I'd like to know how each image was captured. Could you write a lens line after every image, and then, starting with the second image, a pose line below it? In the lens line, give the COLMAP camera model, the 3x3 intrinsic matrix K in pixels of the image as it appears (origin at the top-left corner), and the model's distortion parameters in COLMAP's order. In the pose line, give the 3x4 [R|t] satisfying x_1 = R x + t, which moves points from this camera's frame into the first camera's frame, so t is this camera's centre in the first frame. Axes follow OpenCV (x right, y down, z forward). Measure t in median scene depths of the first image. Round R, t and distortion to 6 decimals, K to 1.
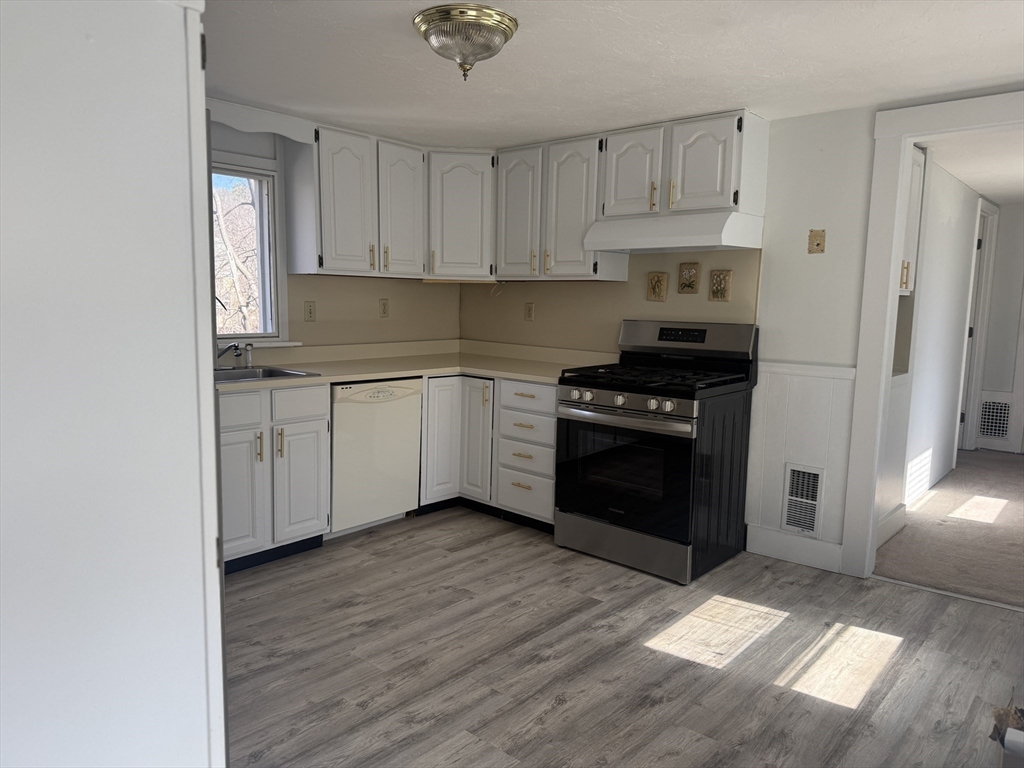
lens RADIAL K [[724.8, 0, 512.0], [0, 724.8, 384.0], [0, 0, 1]] dist [0.041782, -0.052674]
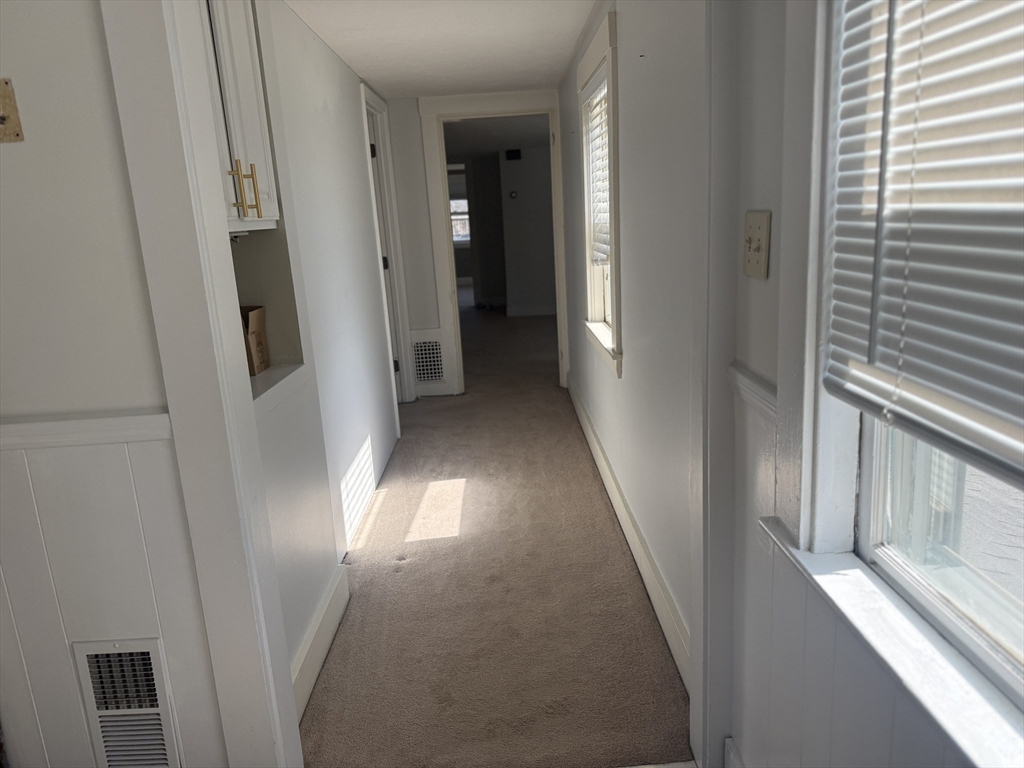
lens RADIAL K [[724.8, 0, 512.0], [0, 724.8, 384.0], [0, 0, 1]] dist [0.041782, -0.052674]
pose [[0.743030, -0.219457, 0.632254, 0.428710], [0.160682, 0.975574, 0.149789, -0.085386], [-0.649683, -0.009706, 0.760143, 0.655064]]
